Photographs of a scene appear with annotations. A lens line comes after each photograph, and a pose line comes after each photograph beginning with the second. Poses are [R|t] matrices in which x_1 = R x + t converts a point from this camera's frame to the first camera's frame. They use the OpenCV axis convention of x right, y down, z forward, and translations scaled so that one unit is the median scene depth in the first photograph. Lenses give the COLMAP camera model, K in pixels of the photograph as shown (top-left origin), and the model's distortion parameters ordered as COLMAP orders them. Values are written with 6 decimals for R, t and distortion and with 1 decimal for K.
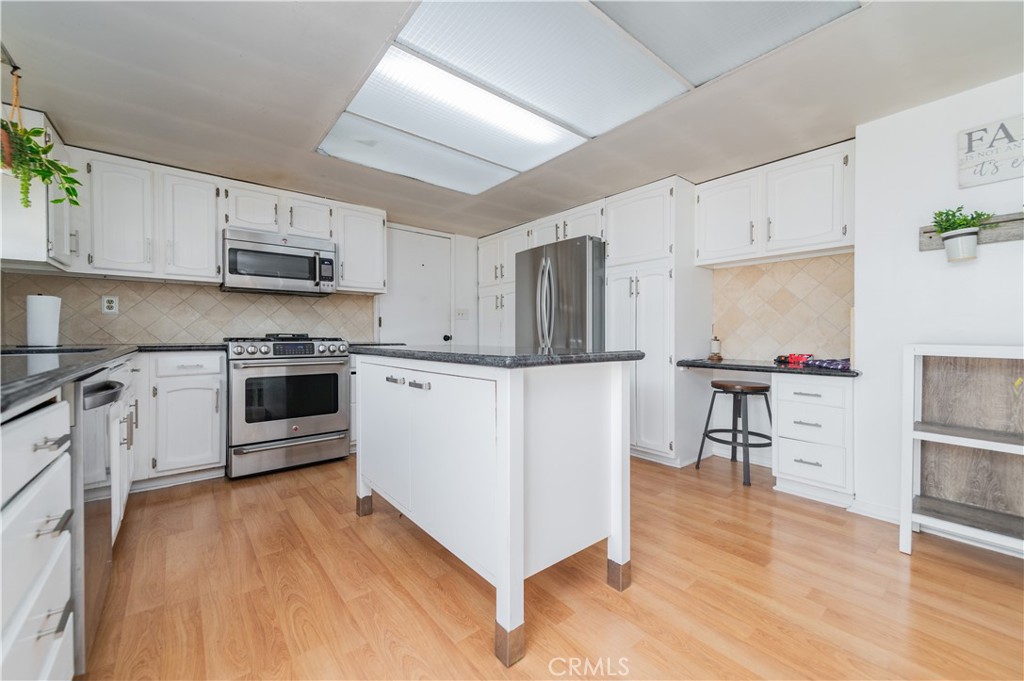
lens RADIAL K [[400.9, 0, 512.6], [0, 400.9, 341.1], [0, 0, 1]] dist [0.003235, -0.000102]
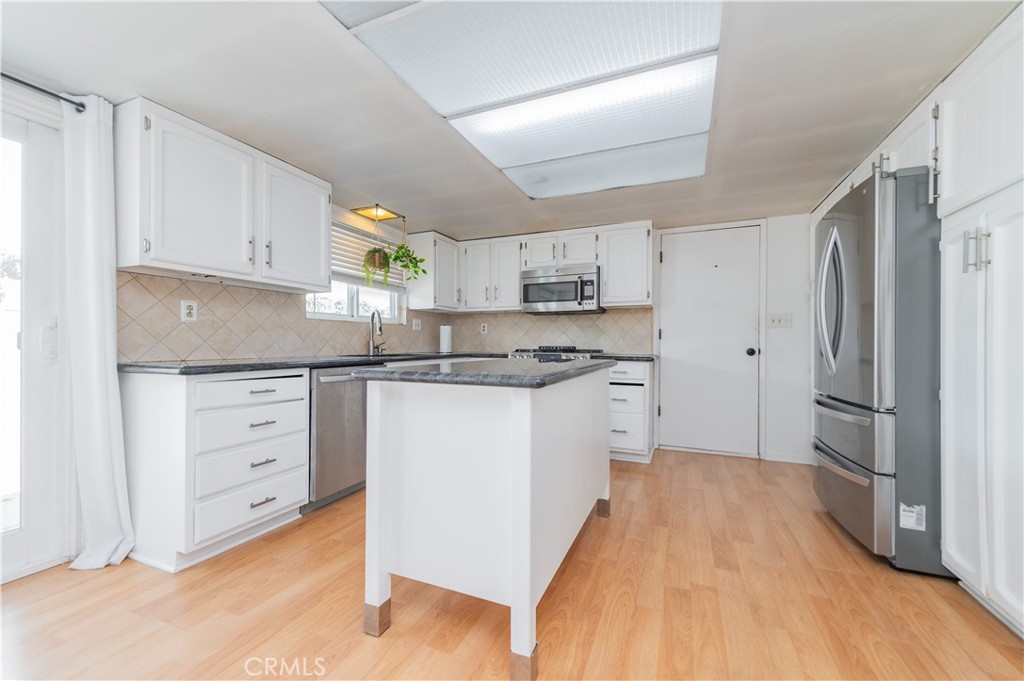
lens RADIAL K [[406.1, 0, 533.0], [0, 406.1, 343.3], [0, 0, 1]] dist [0.006802, -0.000061]
pose [[0.471117, -0.000109, -0.882071, 0.487023], [-0.014752, 0.999859, -0.008002, -0.015763], [0.881947, 0.016783, 0.471049, 0.330388]]
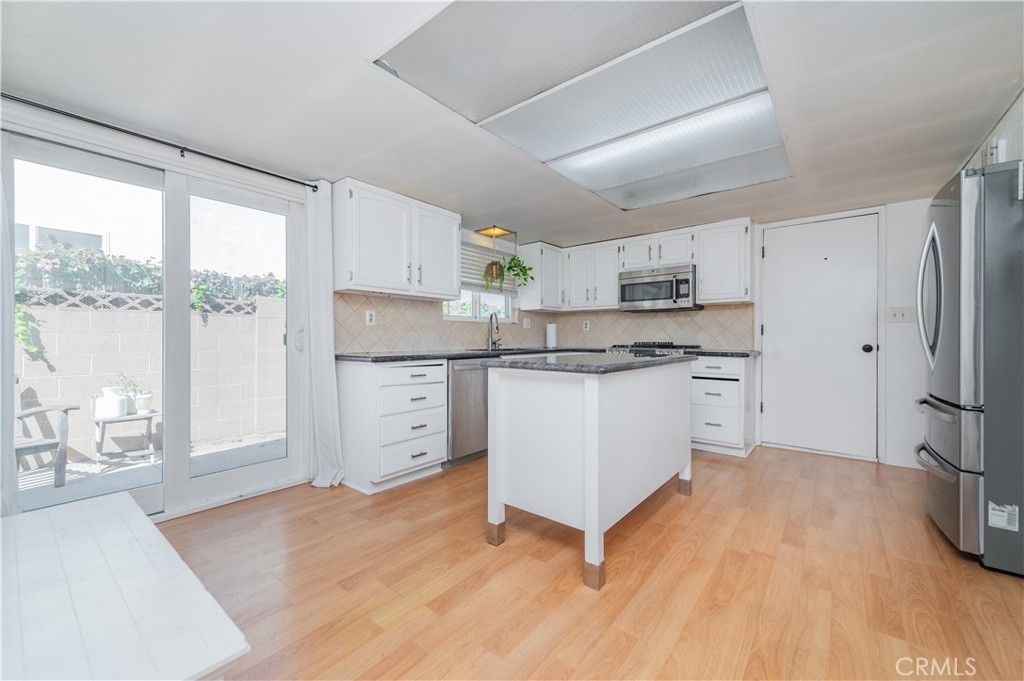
lens RADIAL K [[419.9, 0, 524.2], [0, 419.9, 342.6], [0, 0, 1]] dist [0.000727, 0.000016]
pose [[0.193529, 0.010907, -0.981034, 0.680456], [-0.013185, 0.999877, 0.008516, -0.022136], [0.981006, 0.011287, 0.193649, 0.305870]]
